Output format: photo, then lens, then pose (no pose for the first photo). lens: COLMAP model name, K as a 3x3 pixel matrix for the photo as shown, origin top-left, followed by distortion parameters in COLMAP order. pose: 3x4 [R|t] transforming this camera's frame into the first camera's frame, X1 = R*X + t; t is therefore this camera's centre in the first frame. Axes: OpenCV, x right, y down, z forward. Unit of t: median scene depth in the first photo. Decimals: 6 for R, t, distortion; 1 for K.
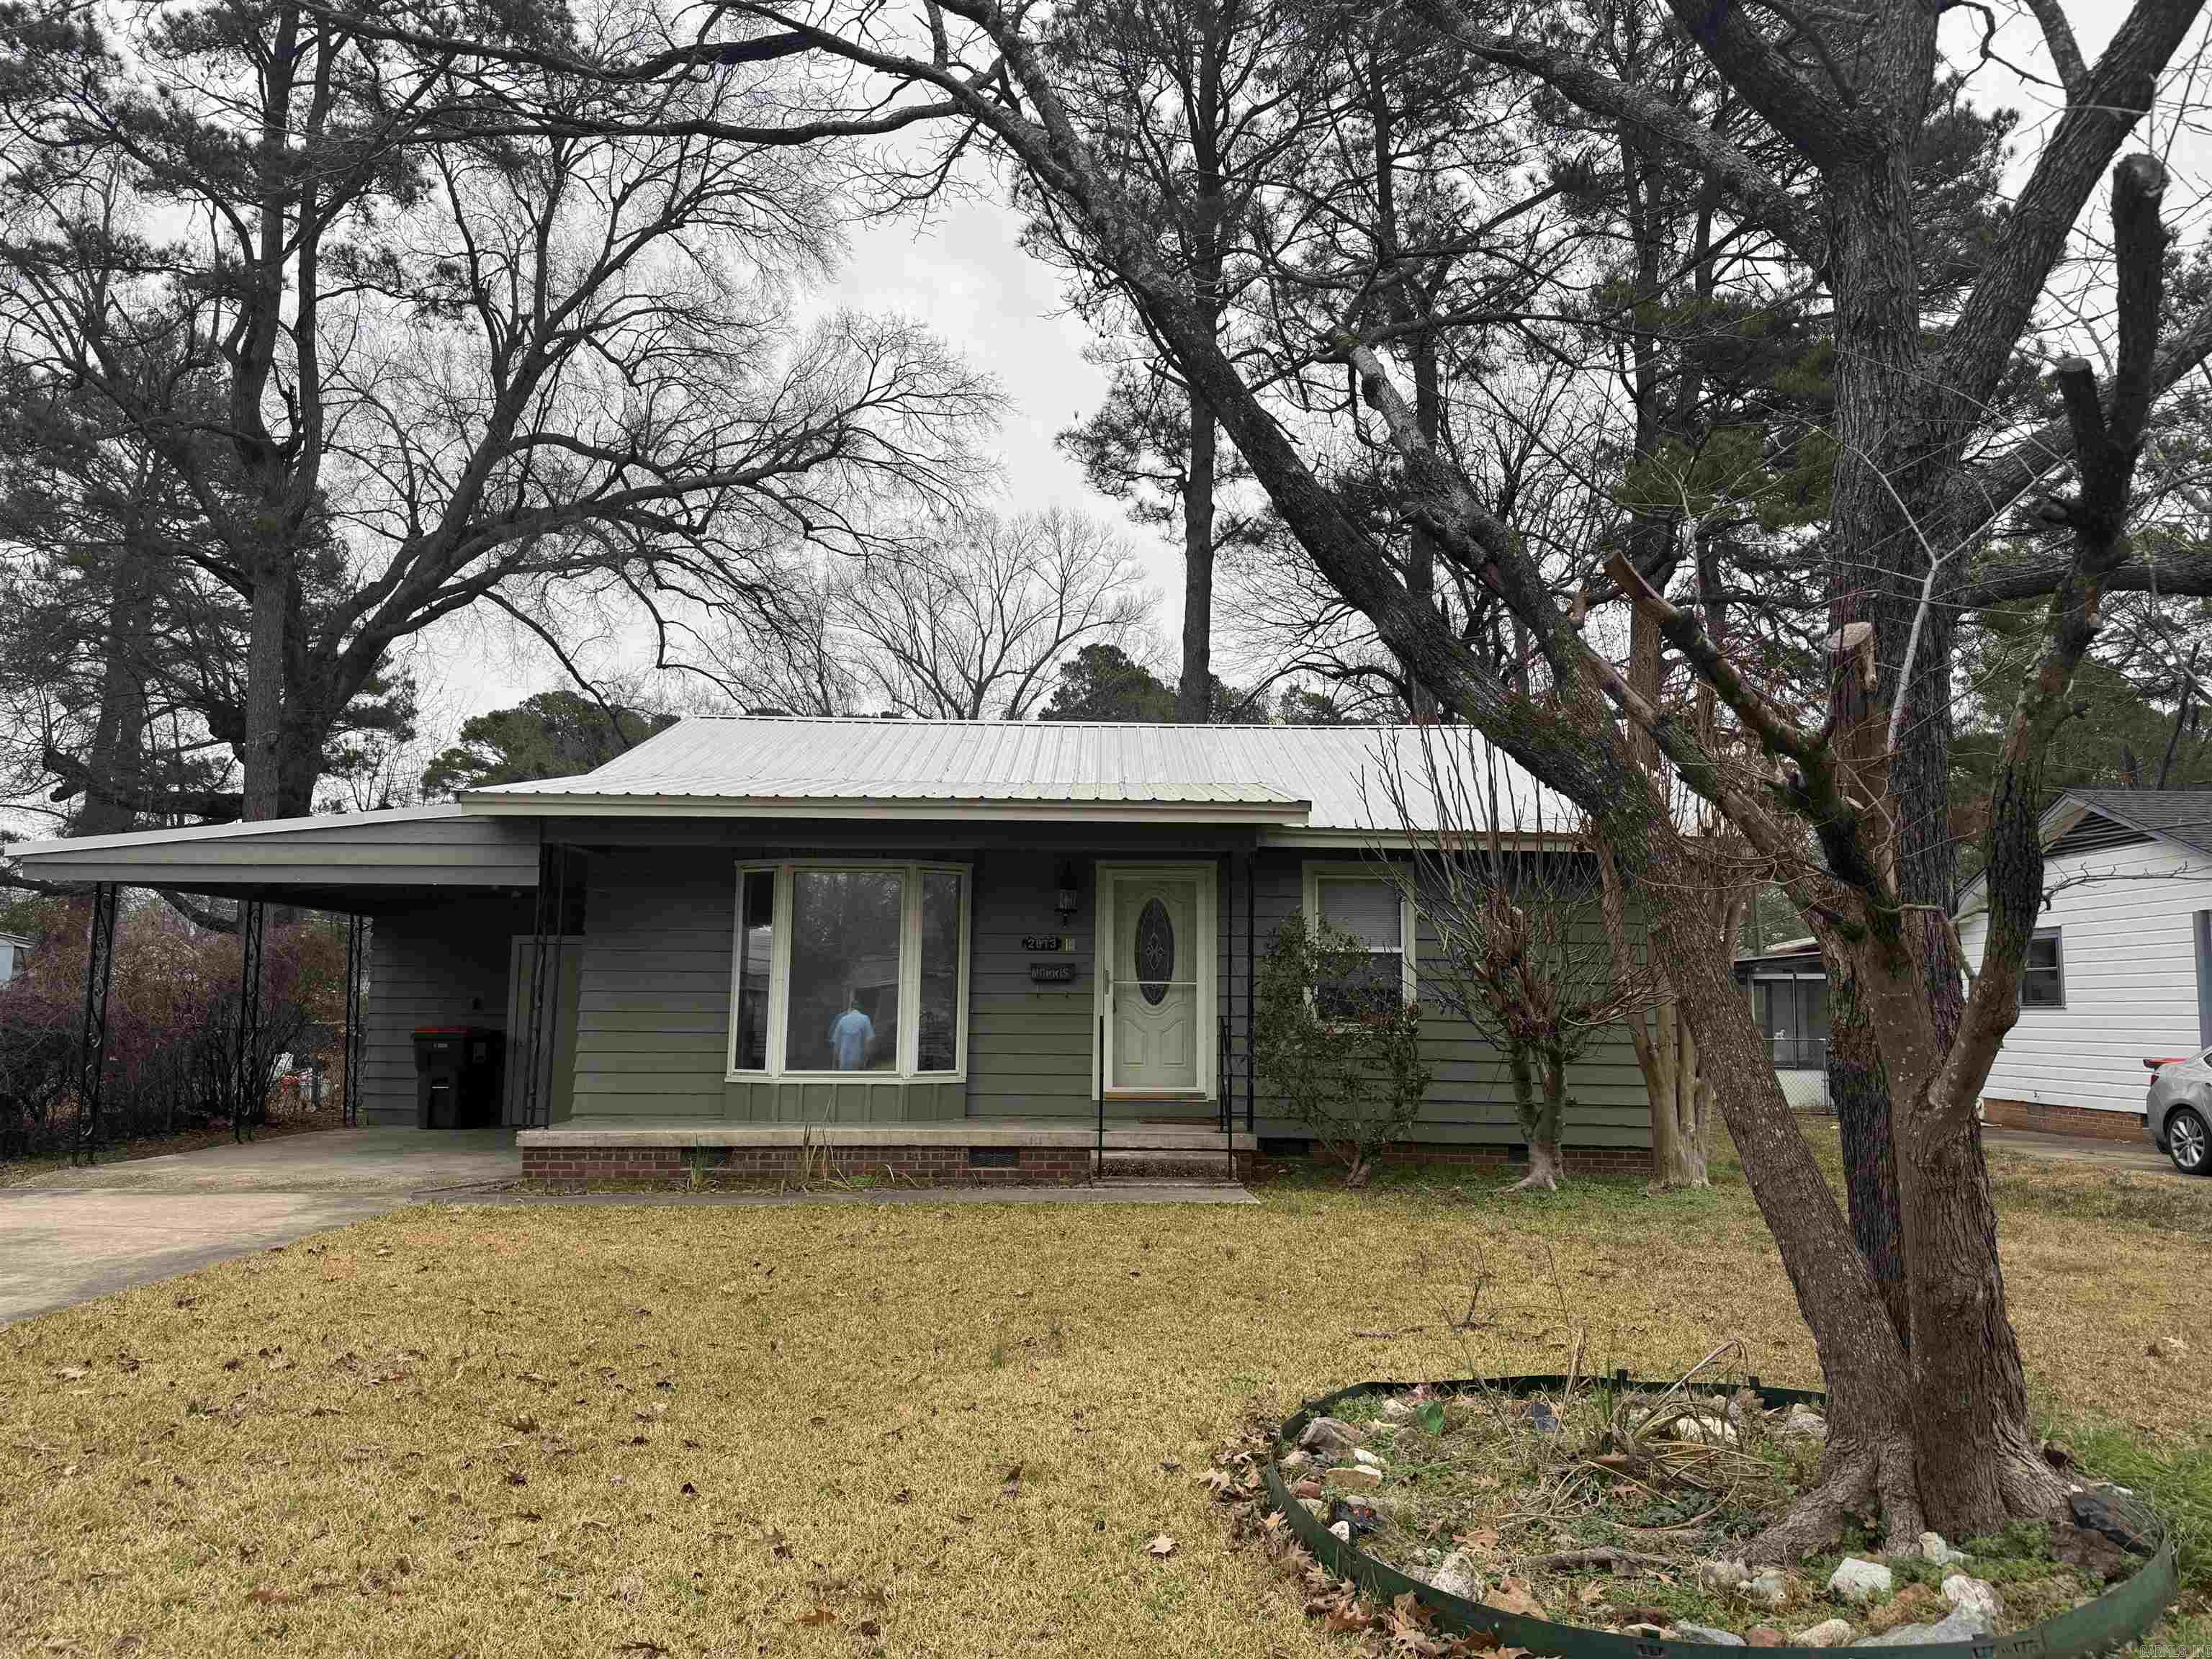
lens RADIAL K [[1568.8, 0, 1112.1], [0, 1568.8, 858.2], [0, 0, 1]] dist [-0.002294, -0.004305]
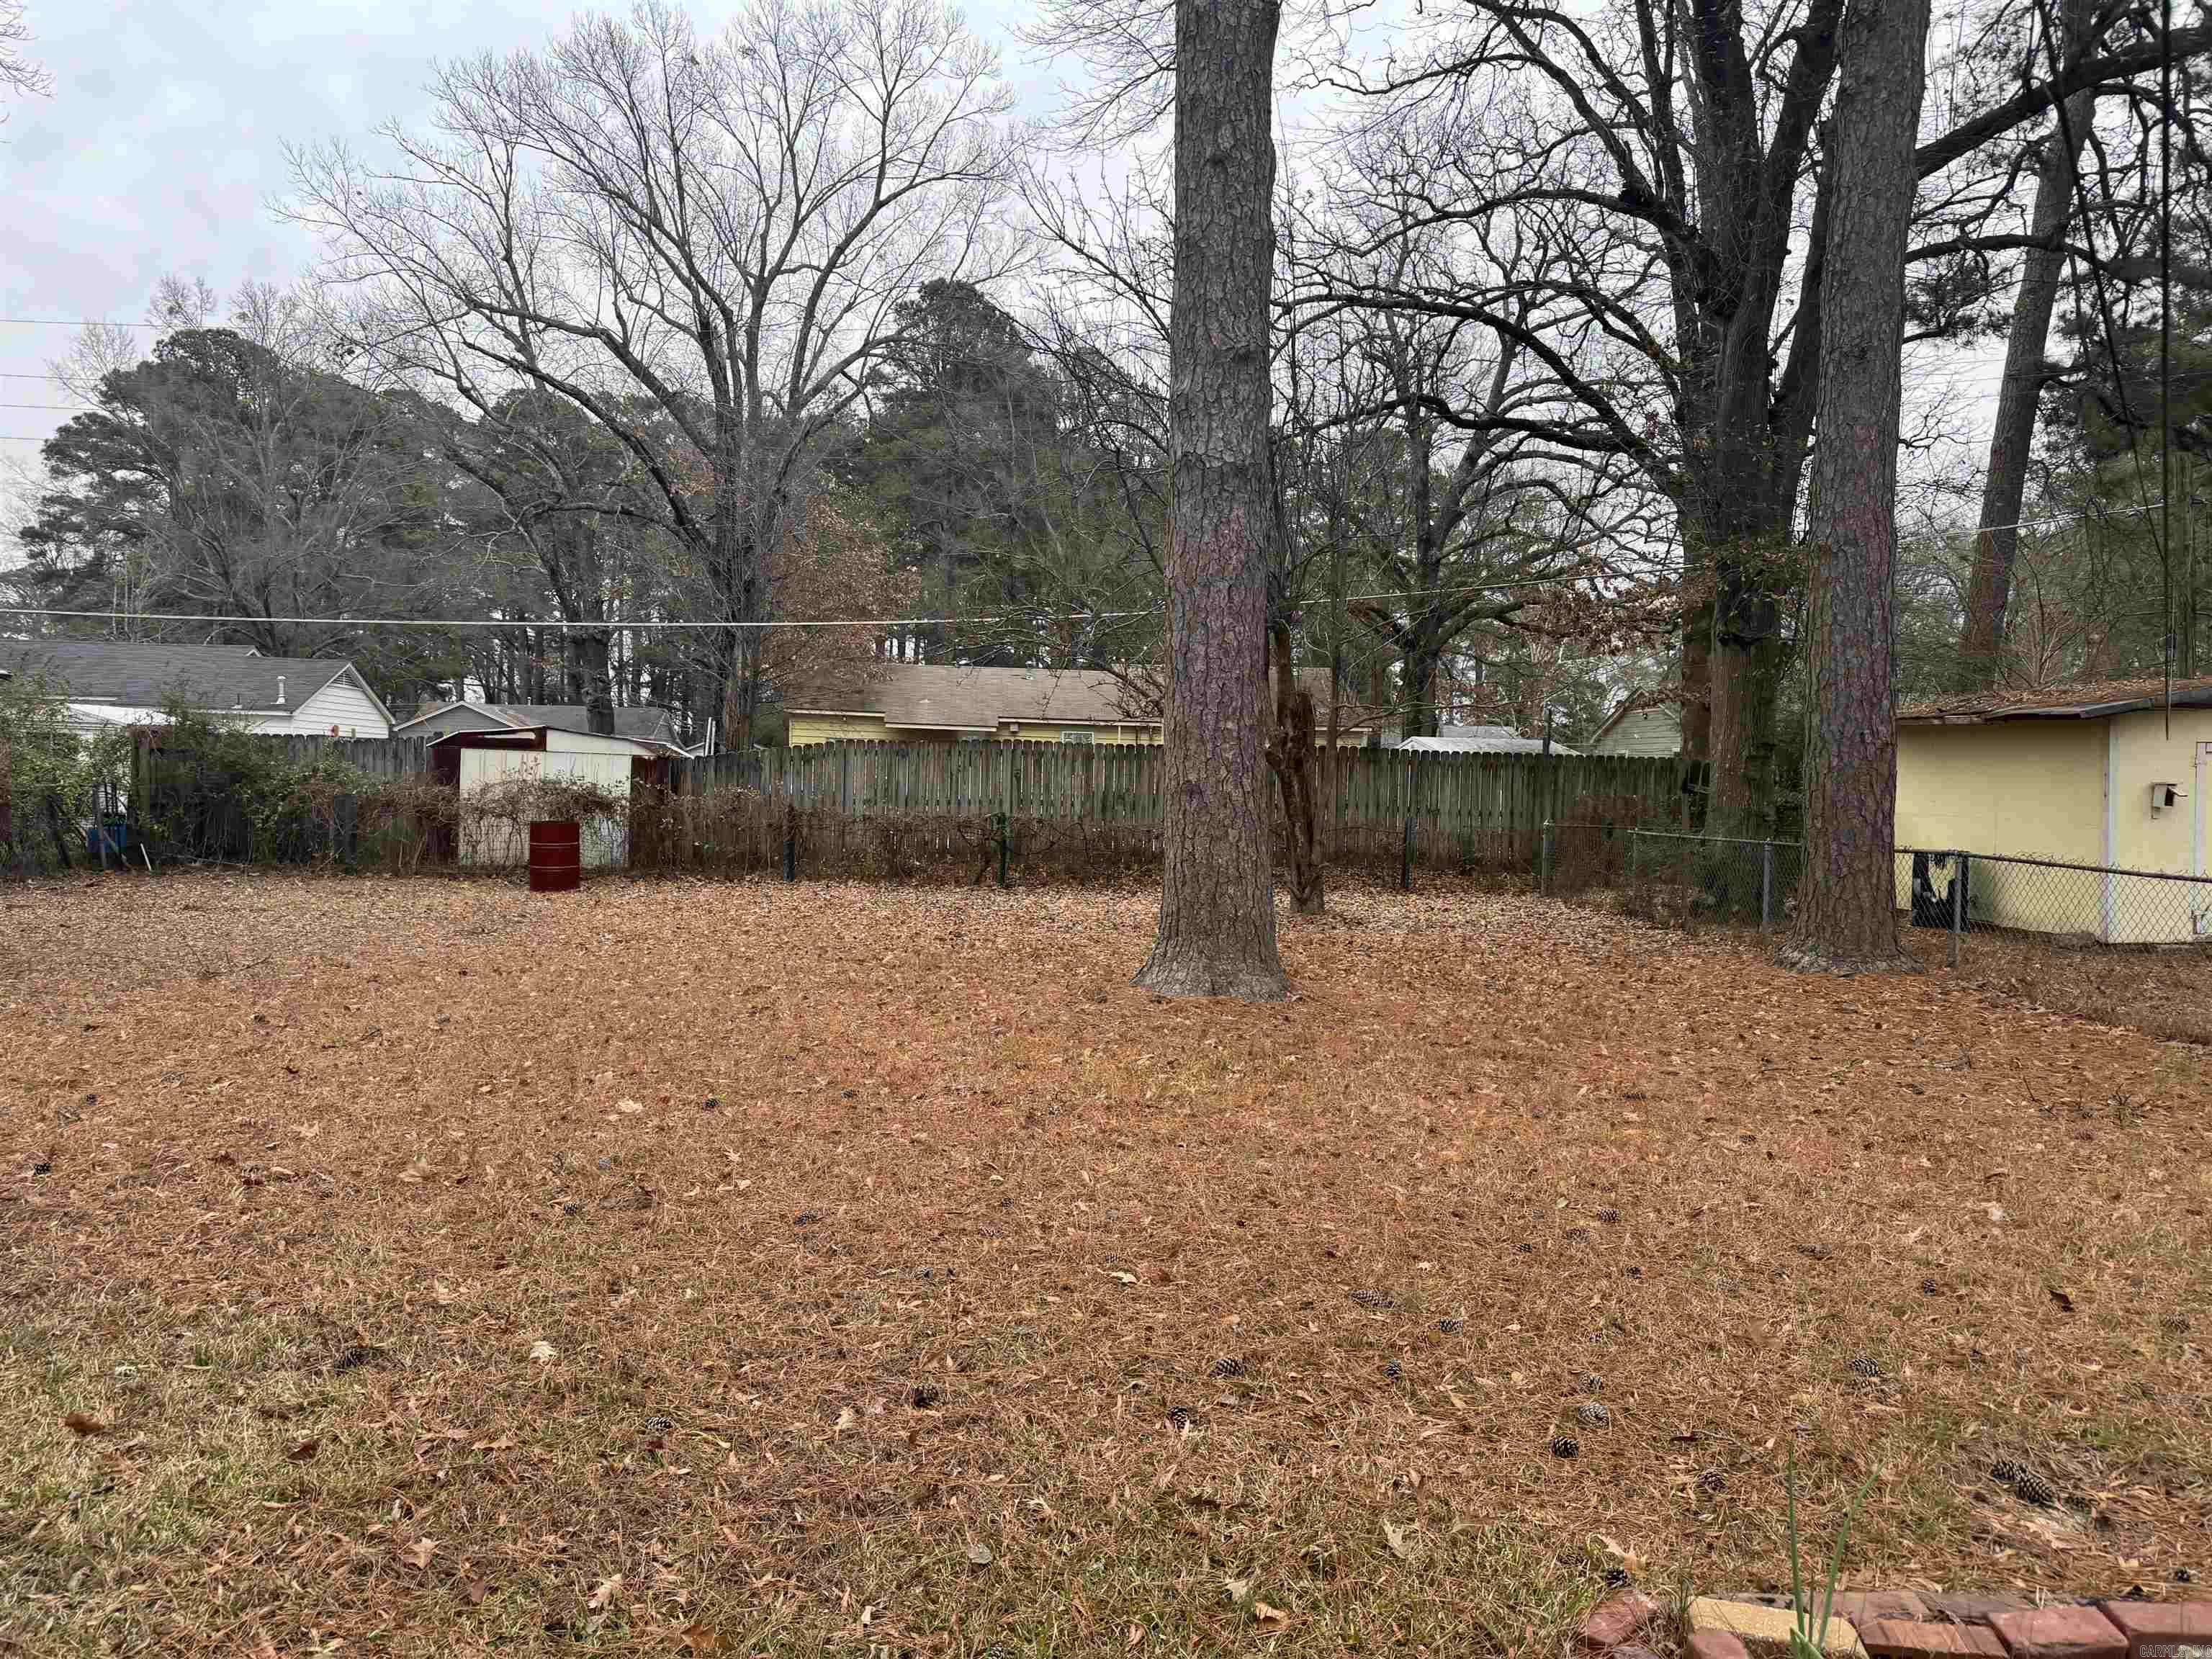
lens RADIAL K [[1539.6, 0, 1087.8], [0, 1539.6, 771.3], [0, 0, 1]] dist [0.201227, -0.245658]
pose [[0.996594, 0.013953, 0.081270, 0.001400], [-0.022093, 0.994728, 0.100137, 0.025969], [-0.079444, -0.101591, 0.991649, 0.309288]]
